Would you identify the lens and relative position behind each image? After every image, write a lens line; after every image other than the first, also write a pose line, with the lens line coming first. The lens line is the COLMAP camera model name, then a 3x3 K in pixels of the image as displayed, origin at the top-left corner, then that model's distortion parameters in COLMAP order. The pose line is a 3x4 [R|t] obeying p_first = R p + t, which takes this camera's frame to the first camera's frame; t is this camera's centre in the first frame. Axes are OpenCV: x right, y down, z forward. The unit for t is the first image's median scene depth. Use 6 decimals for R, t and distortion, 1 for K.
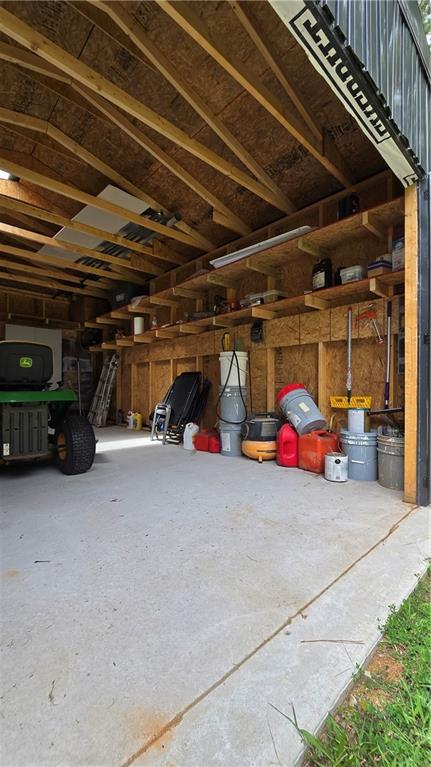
lens RADIAL K [[315.8, 0, 215.5], [0, 315.8, 383.5], [0, 0, 1]] dist [-0.000627, 0.000046]
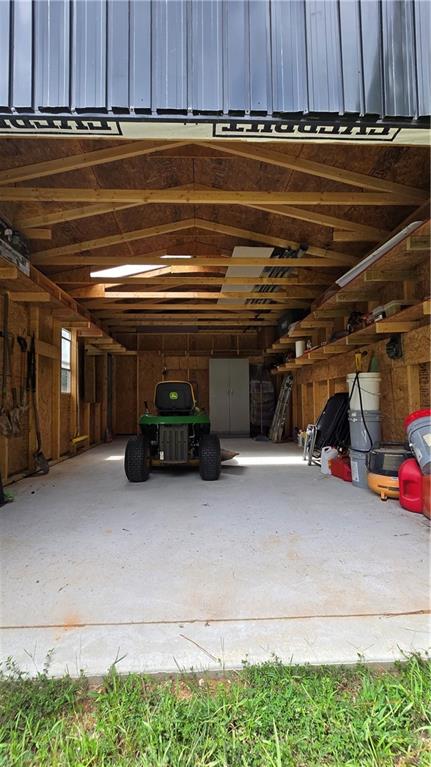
lens RADIAL K [[315.8, 0, 215.5], [0, 315.8, 383.5], [0, 0, 1]] dist [-0.000627, 0.000046]
pose [[0.756765, -0.046247, -0.652049, 0.345574], [0.021077, 0.998702, -0.046371, -0.037344], [0.653347, 0.021348, 0.756758, 0.027984]]
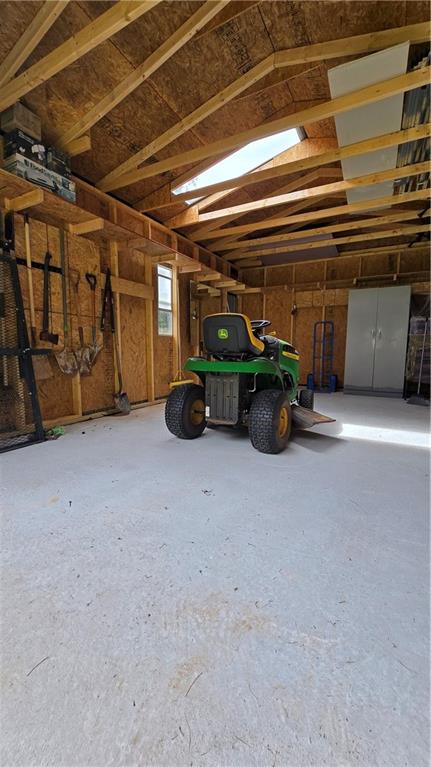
lens RADIAL K [[315.8, 0, 215.5], [0, 315.8, 383.5], [0, 0, 1]] dist [-0.000627, 0.000046]
pose [[0.300299, 0.102856, -0.948283, 0.293582], [0.006887, 0.993909, 0.109986, -0.013521], [0.953820, -0.039560, 0.297761, 0.472031]]
